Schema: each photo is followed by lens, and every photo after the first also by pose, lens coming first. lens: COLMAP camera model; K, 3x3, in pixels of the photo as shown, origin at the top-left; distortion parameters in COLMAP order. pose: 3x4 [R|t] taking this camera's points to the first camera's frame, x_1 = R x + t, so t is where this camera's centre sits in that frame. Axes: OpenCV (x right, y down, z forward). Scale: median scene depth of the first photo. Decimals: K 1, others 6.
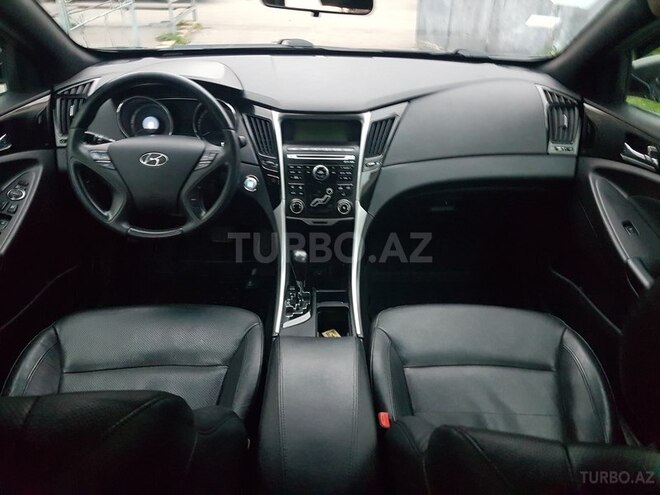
lens RADIAL K [[501.6, 0, 330.0], [0, 501.6, 247.5], [0, 0, 1]] dist [0.116331, -0.143737]
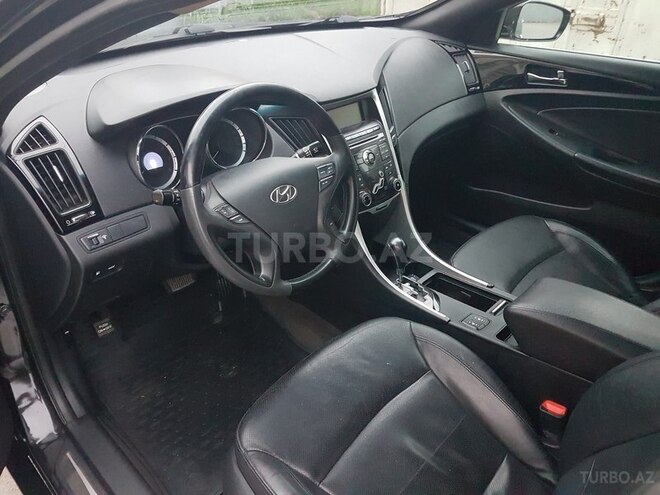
lens RADIAL K [[501.6, 0, 330.0], [0, 501.6, 247.5], [0, 0, 1]] dist [0.116331, -0.143737]
pose [[0.694359, -0.375199, 0.614078, -0.717092], [0.331984, 0.924107, 0.189241, -0.195907], [-0.638477, 0.072463, 0.766222, 0.329047]]
